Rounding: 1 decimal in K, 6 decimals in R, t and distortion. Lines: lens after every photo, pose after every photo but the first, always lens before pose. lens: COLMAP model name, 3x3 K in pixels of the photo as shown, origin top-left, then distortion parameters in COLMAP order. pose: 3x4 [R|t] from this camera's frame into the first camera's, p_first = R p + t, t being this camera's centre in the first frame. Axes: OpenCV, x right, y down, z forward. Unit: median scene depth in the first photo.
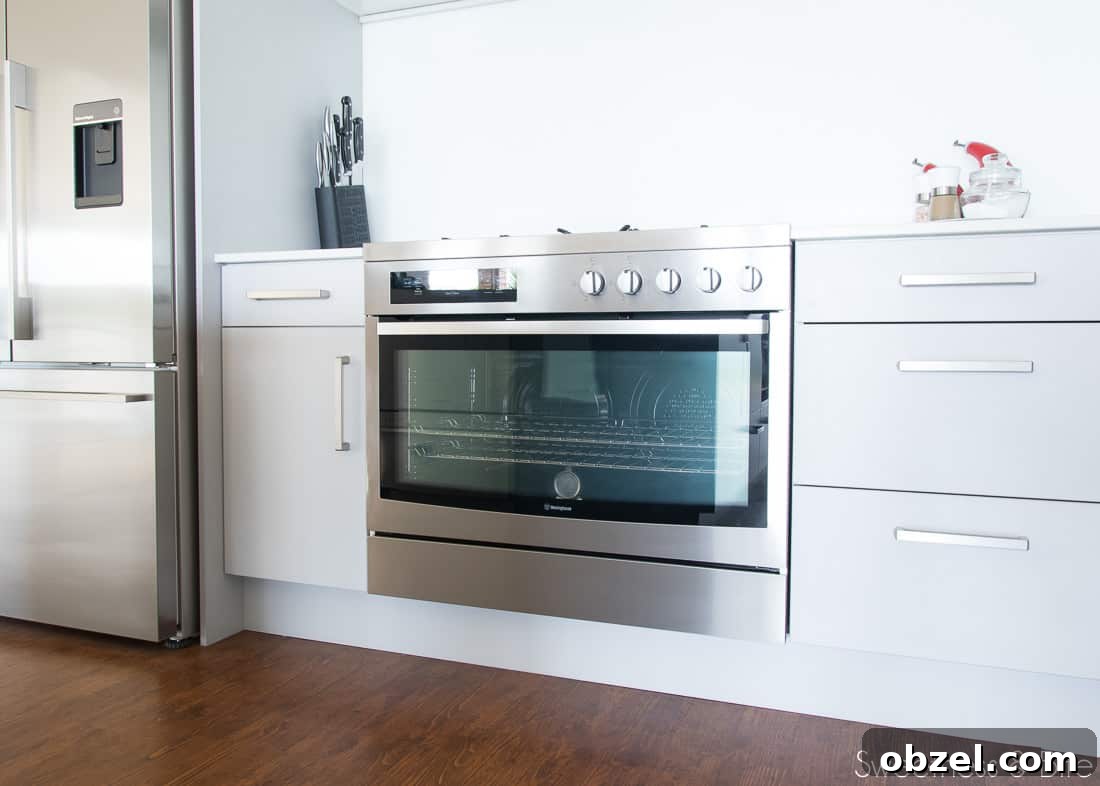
lens RADIAL K [[1626.7, 0, 573.9], [0, 1626.7, 397.8], [0, 0, 1]] dist [0.000750, 0.134457]
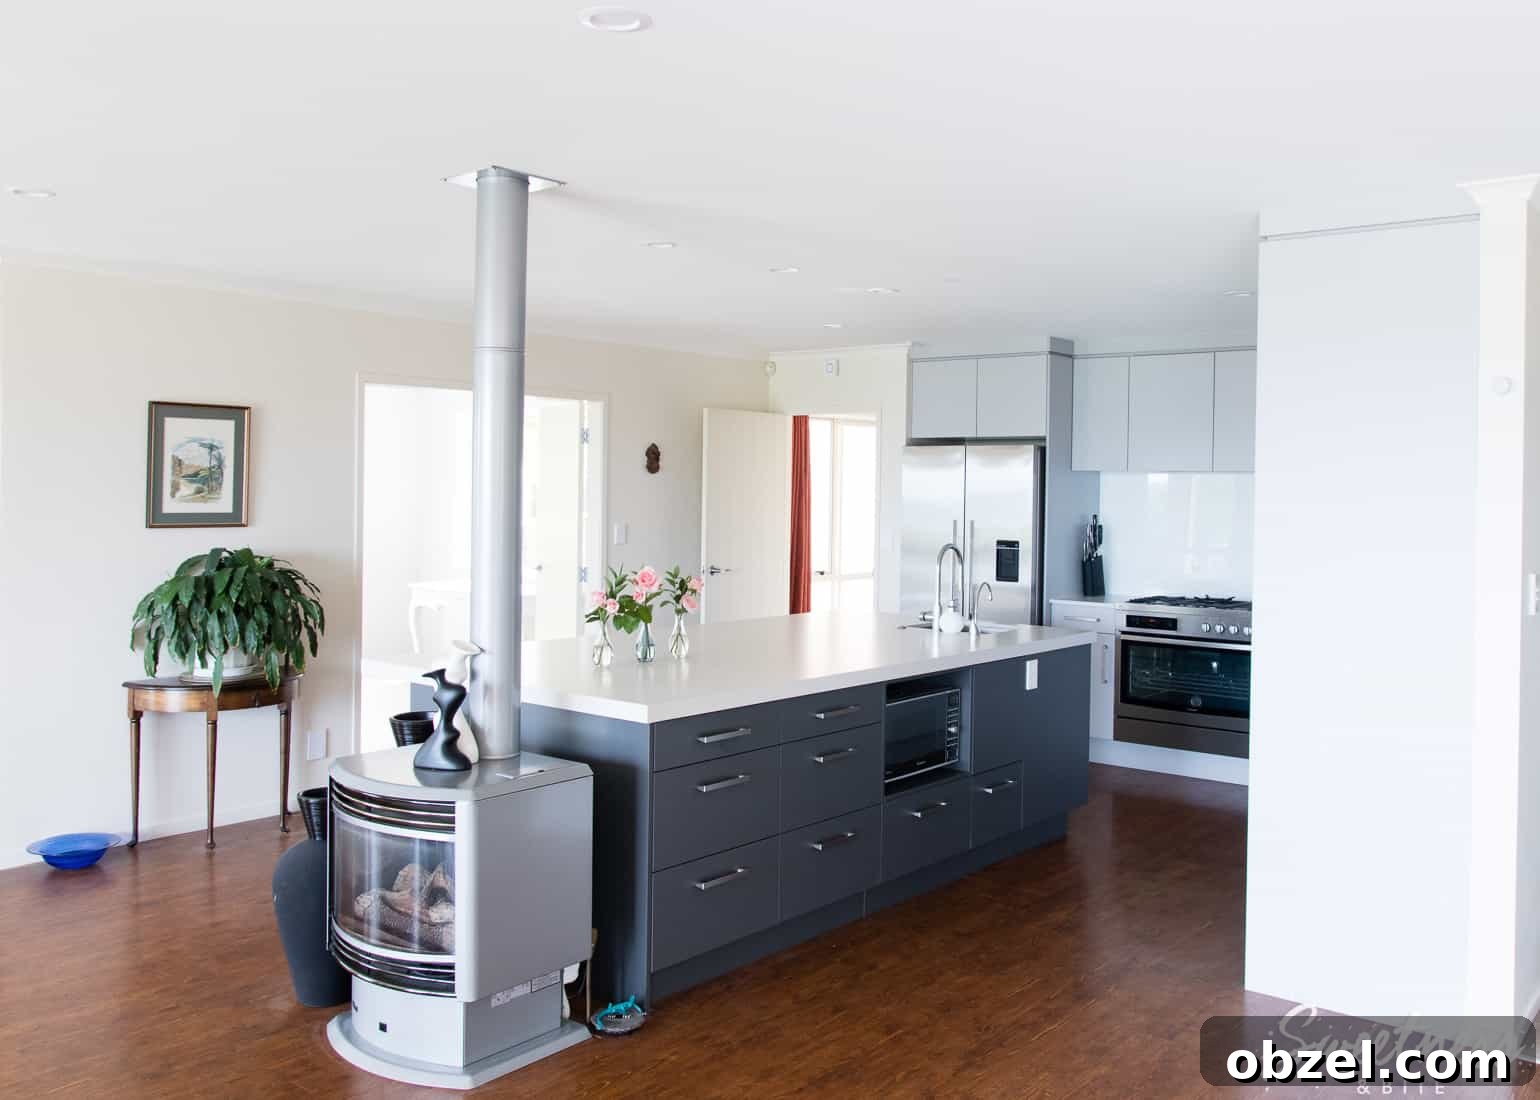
lens RADIAL K [[2062.6, 0, 770.0], [0, 2062.6, 550.0], [0, 0, 1]] dist [0.022150, -0.020939]
pose [[0.977961, 0.022470, -0.207576, 0.009367], [-0.023637, 0.999716, -0.003142, -0.145912], [0.207446, 0.007979, 0.978214, -2.153291]]
